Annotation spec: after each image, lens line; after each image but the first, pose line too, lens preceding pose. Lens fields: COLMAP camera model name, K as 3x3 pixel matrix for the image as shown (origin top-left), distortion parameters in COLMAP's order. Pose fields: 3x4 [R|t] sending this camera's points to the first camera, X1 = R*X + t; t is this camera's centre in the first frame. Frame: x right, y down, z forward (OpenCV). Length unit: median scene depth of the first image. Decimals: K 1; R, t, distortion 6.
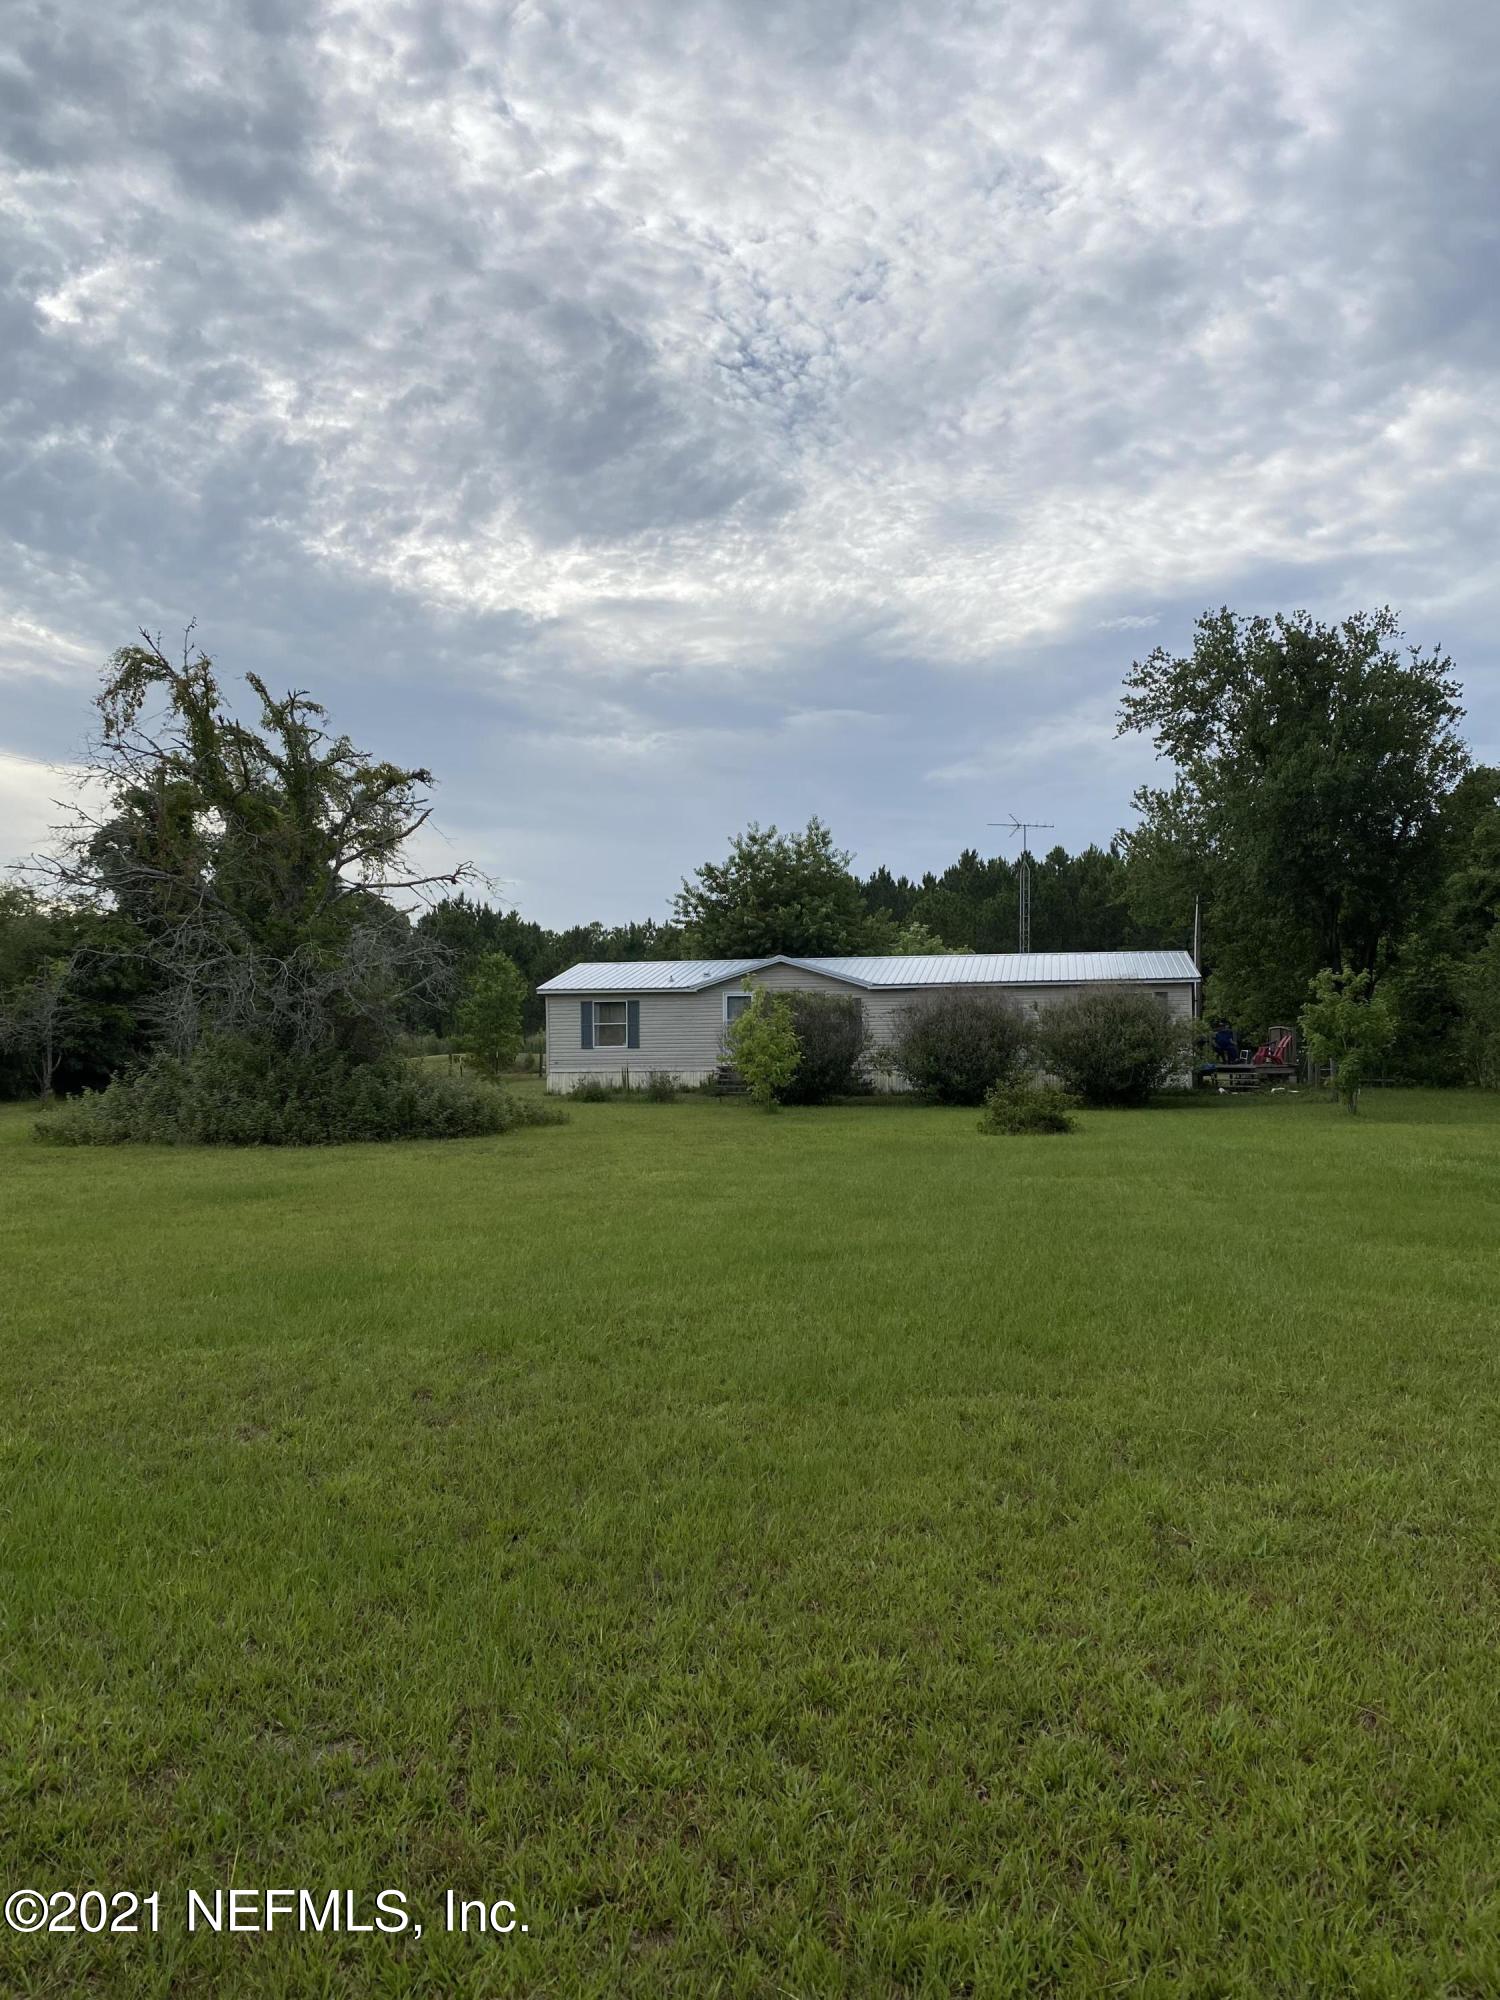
lens RADIAL K [[1529.0, 0, 750.0], [0, 1529.0, 1000.0], [0, 0, 1]] dist [0.003022, 0.004224]
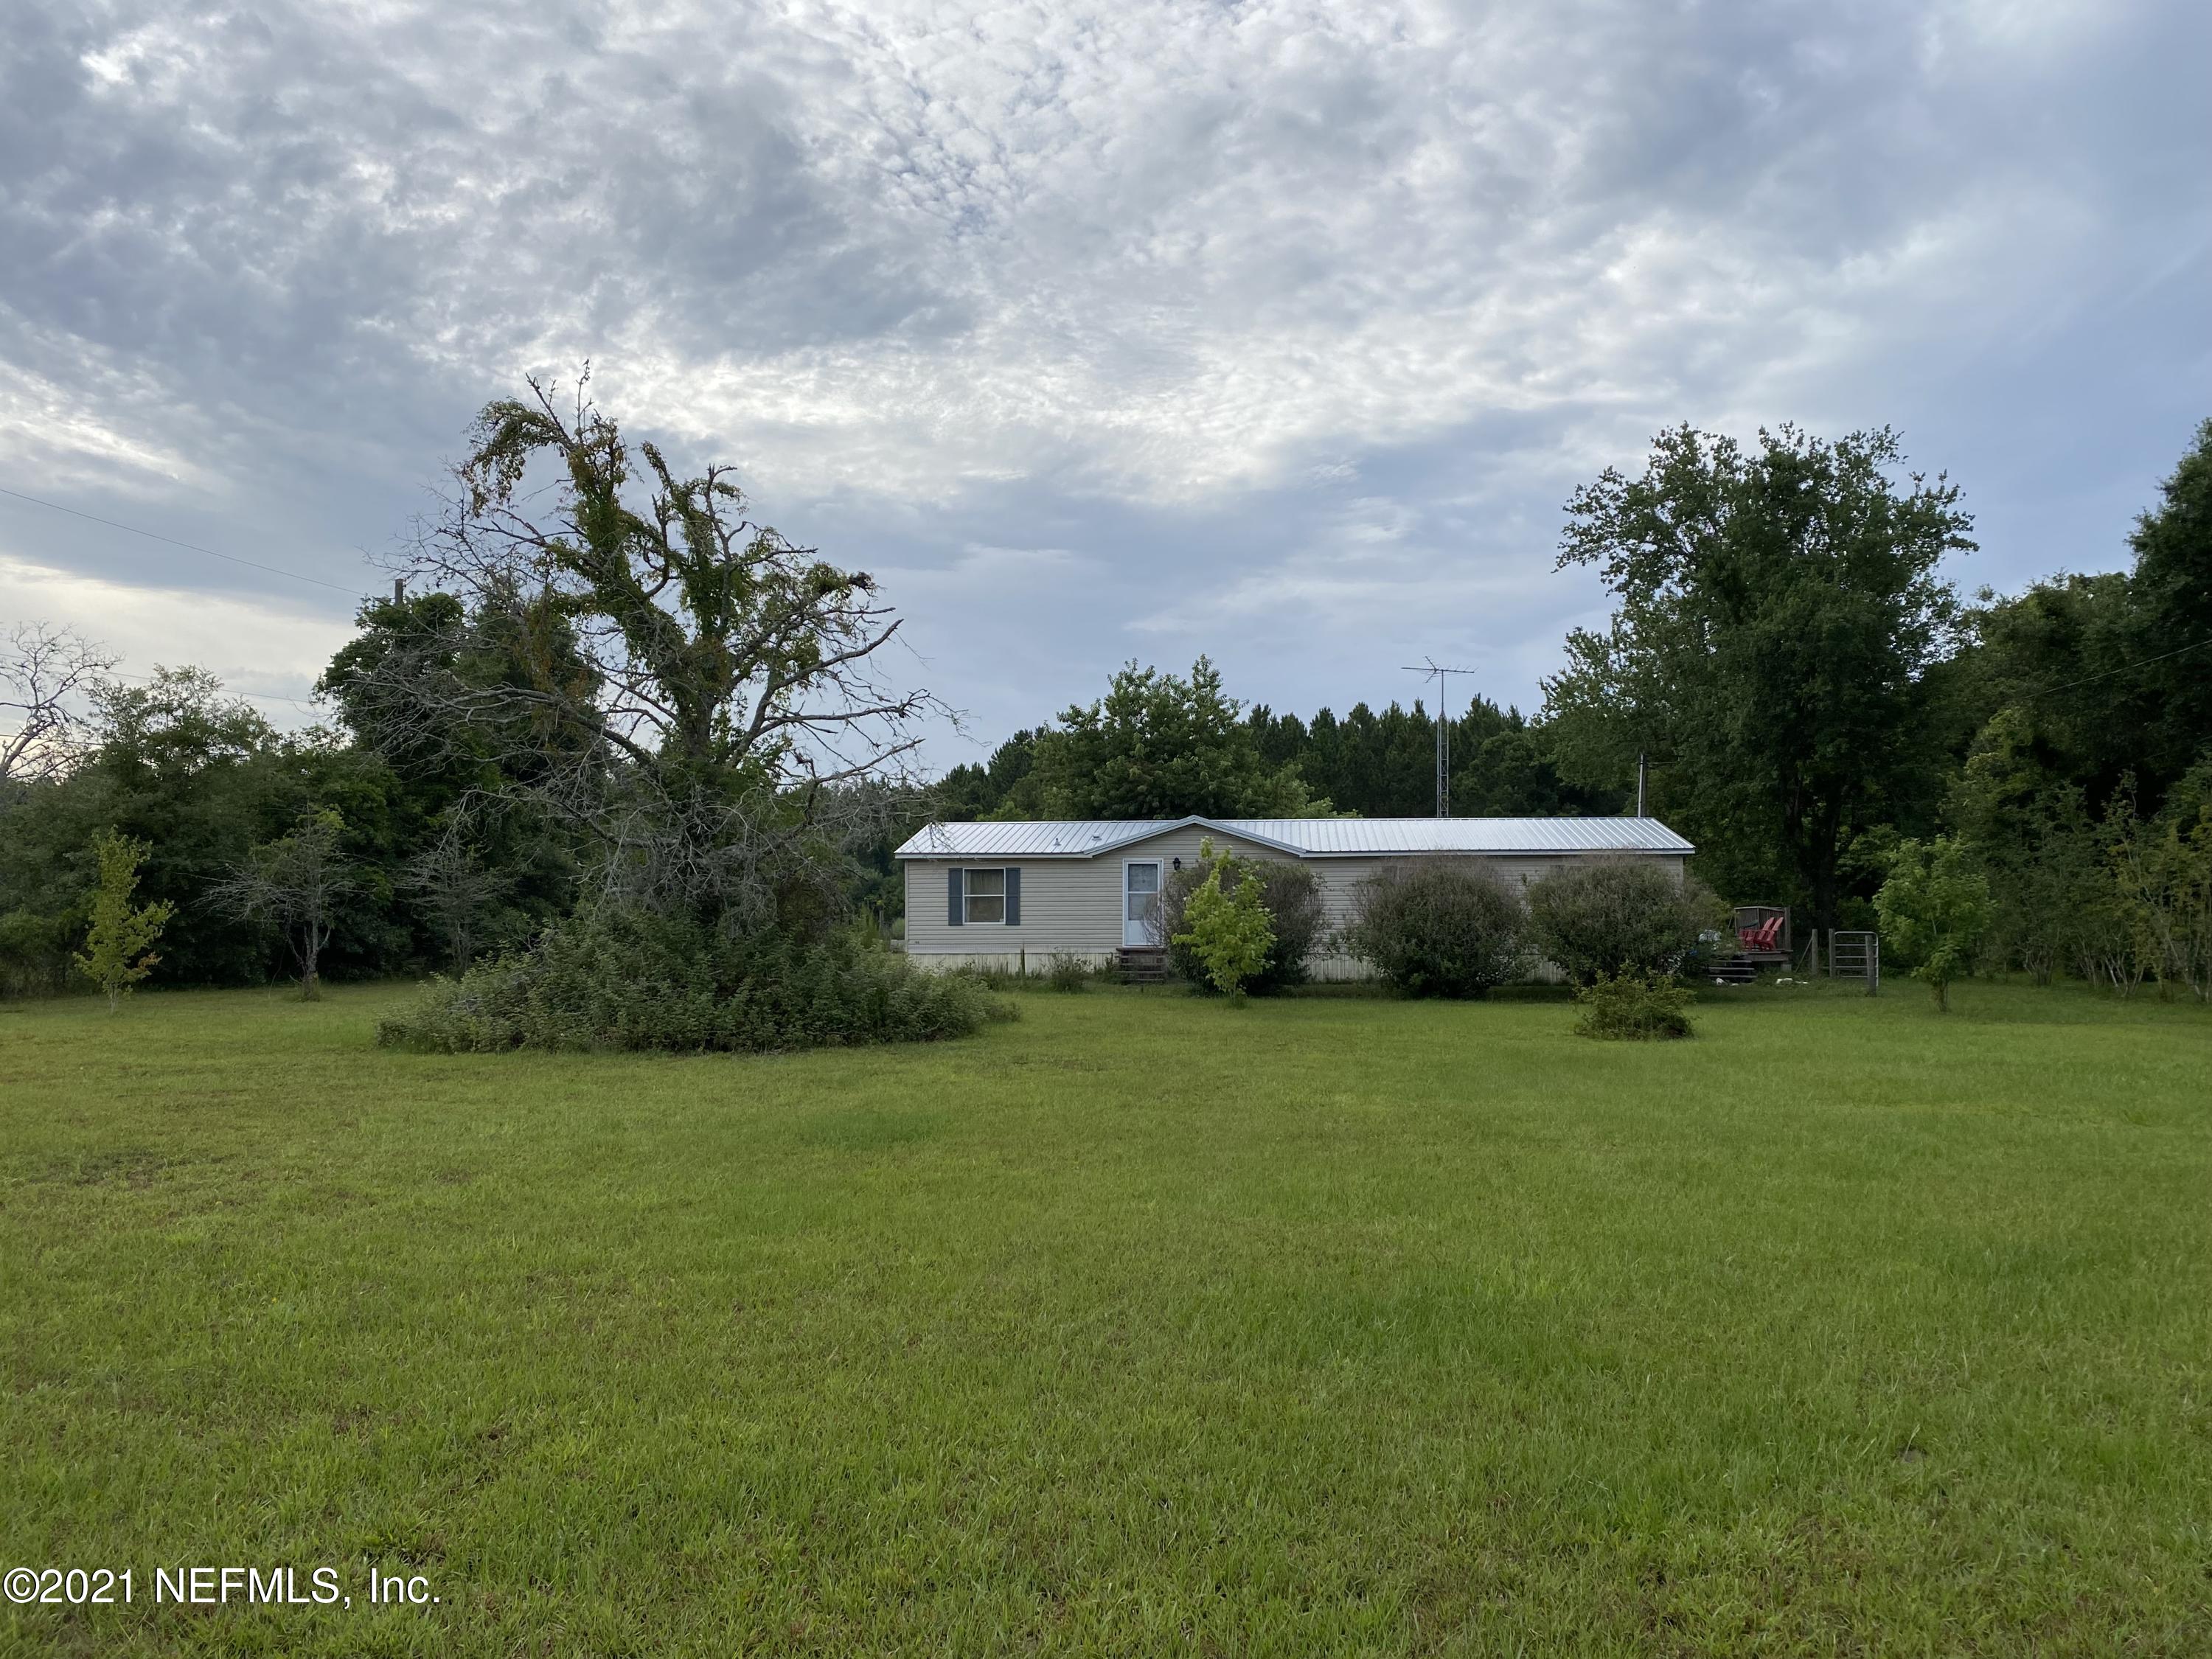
lens RADIAL K [[1669.4, 0, 1063.9], [0, 1669.4, 898.8], [0, 0, 1]] dist [-0.006917, 0.000342]
pose [[0.995351, 0.008309, 0.095952, -0.120487], [-0.009826, 0.999834, 0.015354, 0.002070], [-0.095809, -0.016225, 0.995267, 0.081574]]
